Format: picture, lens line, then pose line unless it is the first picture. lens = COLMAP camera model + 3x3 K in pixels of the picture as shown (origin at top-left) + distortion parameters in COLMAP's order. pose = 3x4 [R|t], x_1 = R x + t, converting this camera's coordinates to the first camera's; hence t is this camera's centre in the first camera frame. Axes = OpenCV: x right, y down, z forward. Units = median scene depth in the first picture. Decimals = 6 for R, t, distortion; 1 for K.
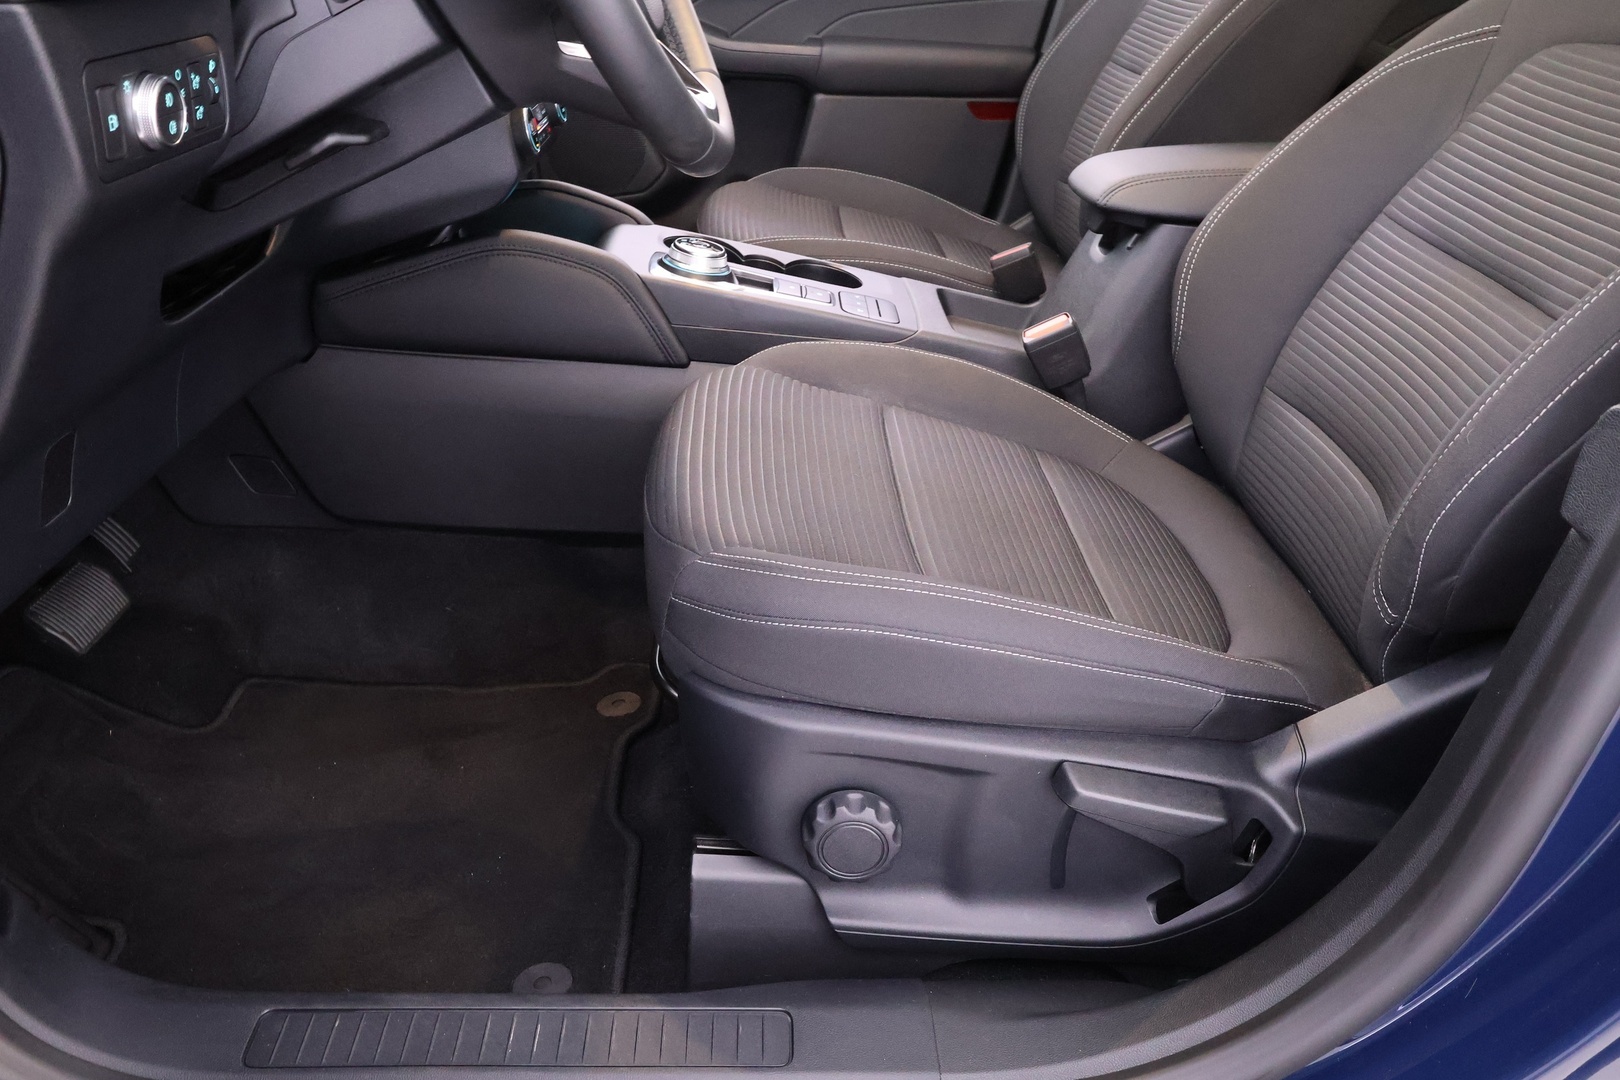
lens RADIAL K [[1268.6, 0, 807.9], [0, 1268.6, 542.7], [0, 0, 1]] dist [-0.000085, -0.004921]
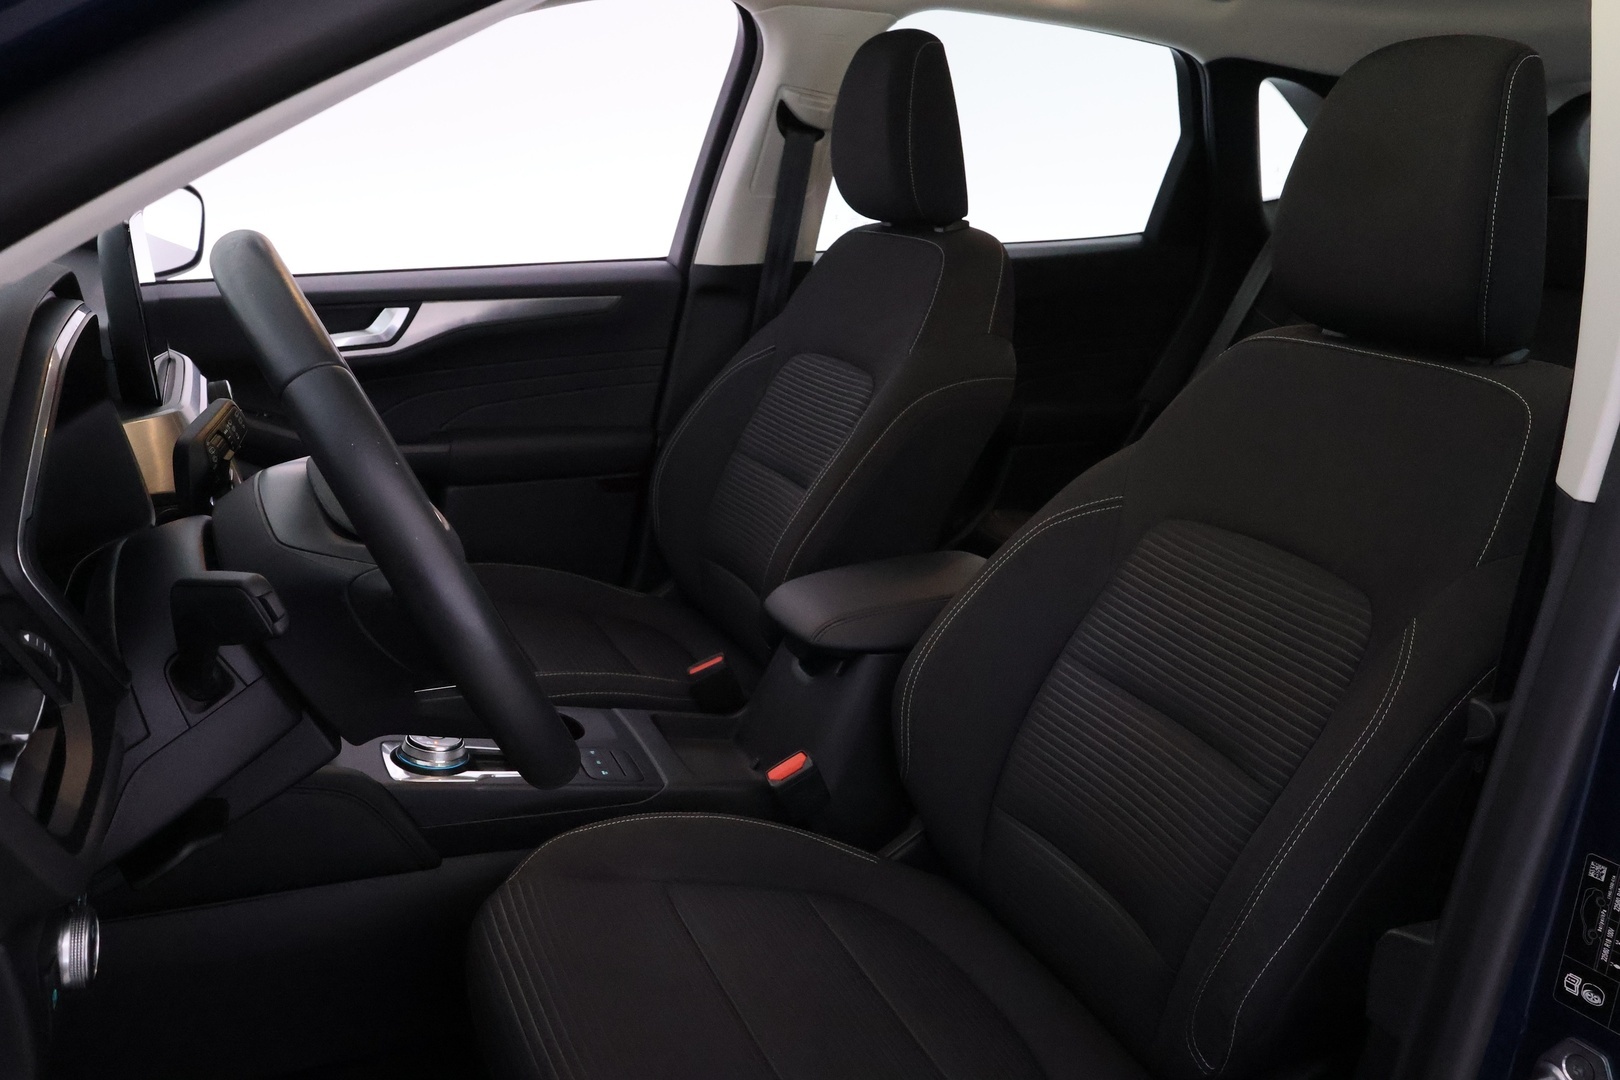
lens RADIAL K [[1268.6, 0, 805.1], [0, 1268.6, 541.7], [0, 0, 1]] dist [-0.000085, -0.004921]
pose [[0.919457, -0.105128, 0.378877, -0.180374], [0.162597, 0.979003, -0.122945, -0.218241], [-0.357997, 0.174647, 0.917244, -0.019068]]
